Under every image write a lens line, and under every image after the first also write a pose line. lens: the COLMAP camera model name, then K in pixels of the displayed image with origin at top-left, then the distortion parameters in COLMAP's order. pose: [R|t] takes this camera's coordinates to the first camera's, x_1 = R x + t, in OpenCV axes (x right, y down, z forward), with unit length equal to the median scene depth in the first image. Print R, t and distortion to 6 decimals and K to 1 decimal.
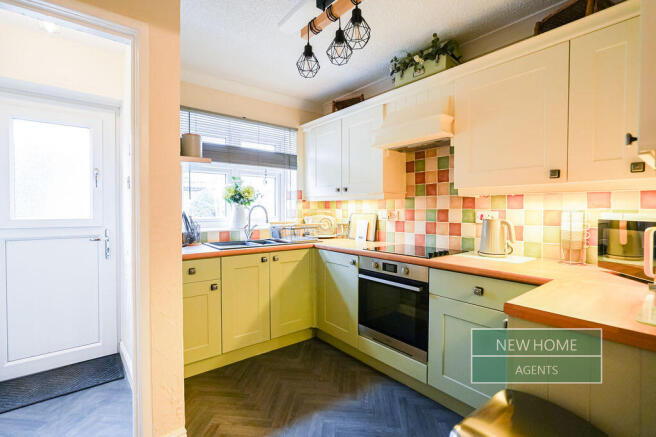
lens RADIAL K [[308.2, 0, 316.4], [0, 308.2, 212.6], [0, 0, 1]] dist [0.001265, 0.002512]
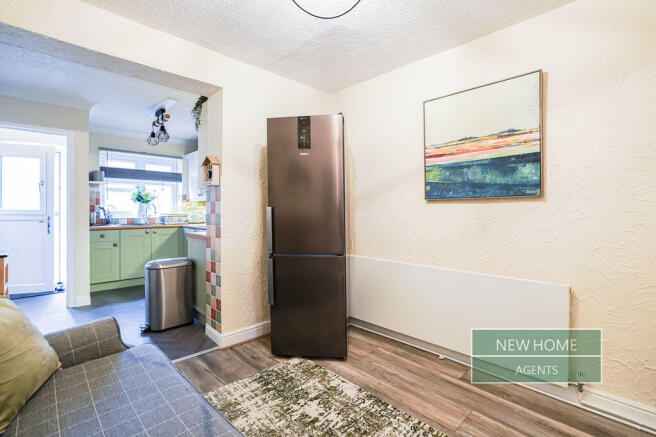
lens RADIAL K [[308.2, 0, 315.5], [0, 308.2, 211.6], [0, 0, 1]] dist [0.001265, 0.002512]
pose [[0.995545, 0.001584, 0.094273, 0.571168], [-0.000787, 0.999964, -0.008493, 0.036244], [-0.094283, 0.008381, 0.995510, -0.818552]]
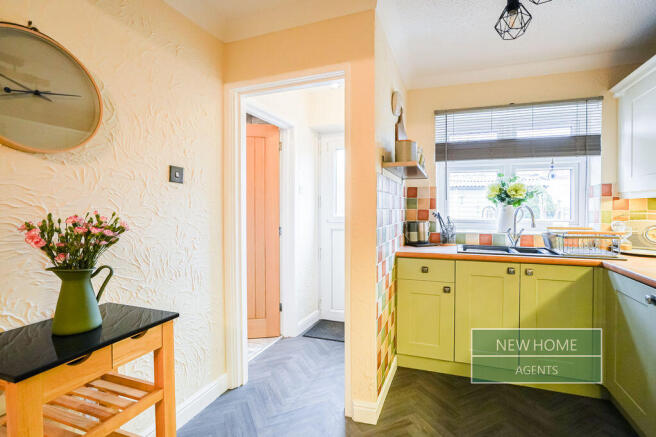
lens RADIAL K [[308.2, 0, 347.6], [0, 308.2, 211.0], [0, 0, 1]] dist [0.001265, 0.002512]
pose [[0.563017, 0.006545, -0.826419, 0.228627], [-0.011826, 0.999930, -0.000138, -0.003350], [0.826361, 0.009850, 0.563055, 0.143192]]
